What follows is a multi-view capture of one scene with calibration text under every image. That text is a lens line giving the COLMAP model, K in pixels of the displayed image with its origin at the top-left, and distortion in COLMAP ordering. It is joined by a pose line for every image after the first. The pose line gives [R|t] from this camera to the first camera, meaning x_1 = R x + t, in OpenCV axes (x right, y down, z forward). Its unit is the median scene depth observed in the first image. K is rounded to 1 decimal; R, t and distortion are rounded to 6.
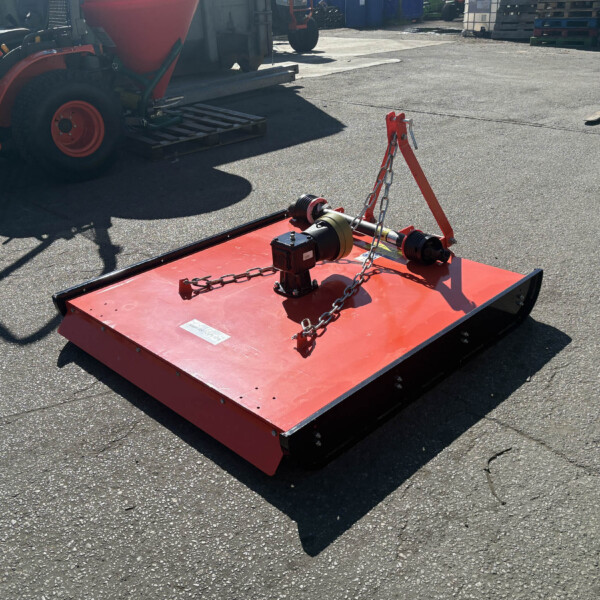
lens RADIAL K [[686.1, 0, 300.0], [0, 686.1, 300.0], [0, 0, 1]] dist [-0.007508, 0.044250]
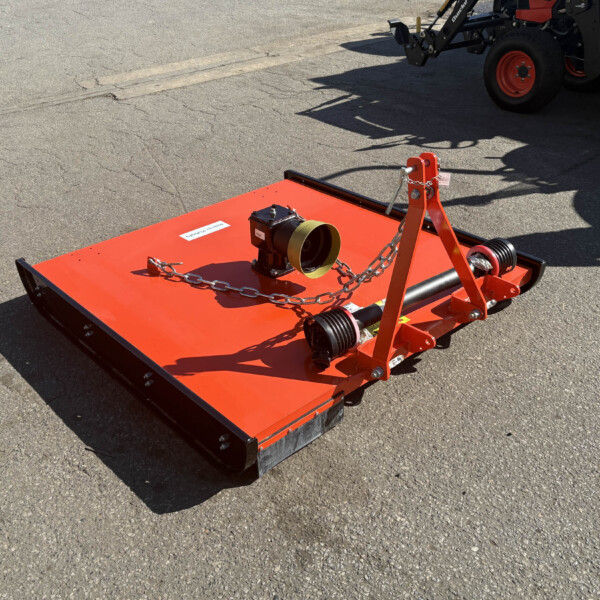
lens RADIAL K [[686.1, 0, 300.0], [0, 686.1, 300.0], [0, 0, 1]] dist [-0.007508, 0.044250]
pose [[-0.040508, 0.557560, -0.829148, 0.790019], [-0.423493, 0.742026, 0.519665, -0.482007], [0.904993, 0.372189, 0.206065, 0.861865]]
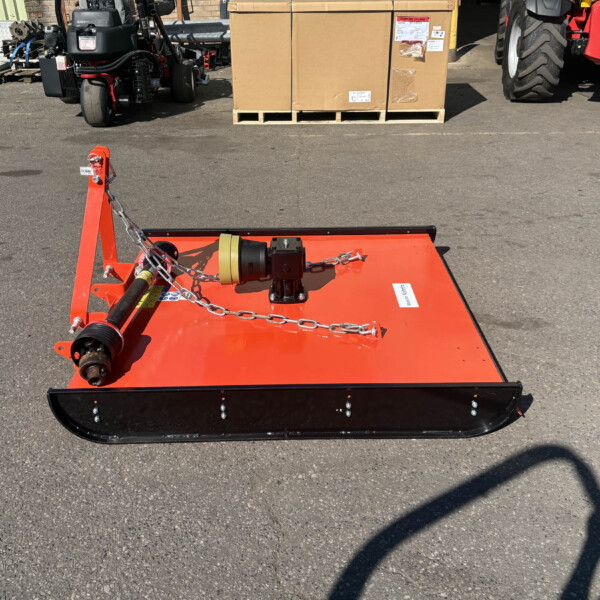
lens RADIAL K [[686.1, 0, 300.0], [0, 686.1, 300.0], [0, 0, 1]] dist [-0.007508, 0.044250]
pose [[-0.718337, -0.245785, 0.650832, -0.653148], [0.359212, 0.670123, 0.649540, -0.637585], [-0.595784, 0.700375, -0.393085, 1.379818]]
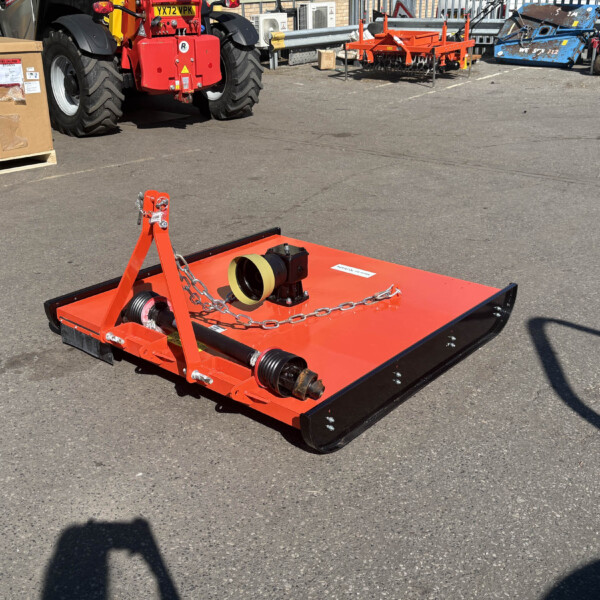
lens RADIAL K [[728.2, 0, 300.0], [0, 728.2, 300.0], [0, 0, 1]] dist [0.002294, -0.027362]
pose [[-0.993657, 0.092203, -0.064378, 0.047759], [0.011930, 0.655681, 0.754944, -0.851838], [0.111820, 0.749387, -0.652622, 1.731688]]
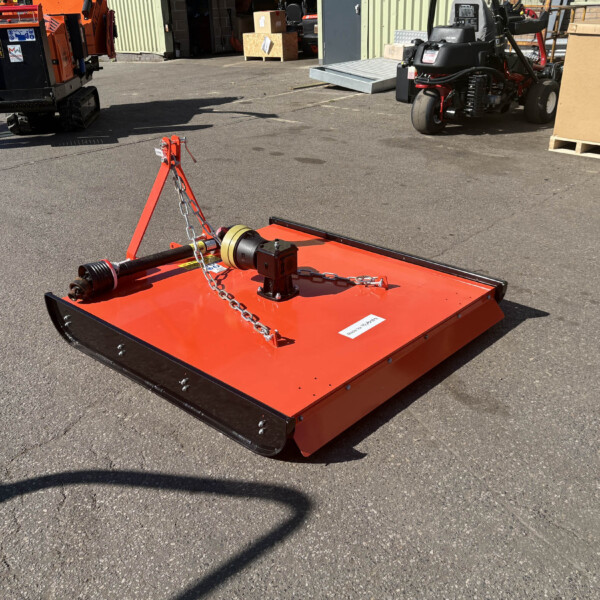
lens RADIAL K [[679.4, 0, 281.7], [0, 679.4, 299.3], [0, 0, 1]] dist [0.006121, -0.032884]
pose [[-0.040202, -0.365601, 0.929903, -0.995696], [0.470062, 0.814319, 0.340479, -0.365549], [-0.881717, 0.450800, 0.139118, 0.854060]]
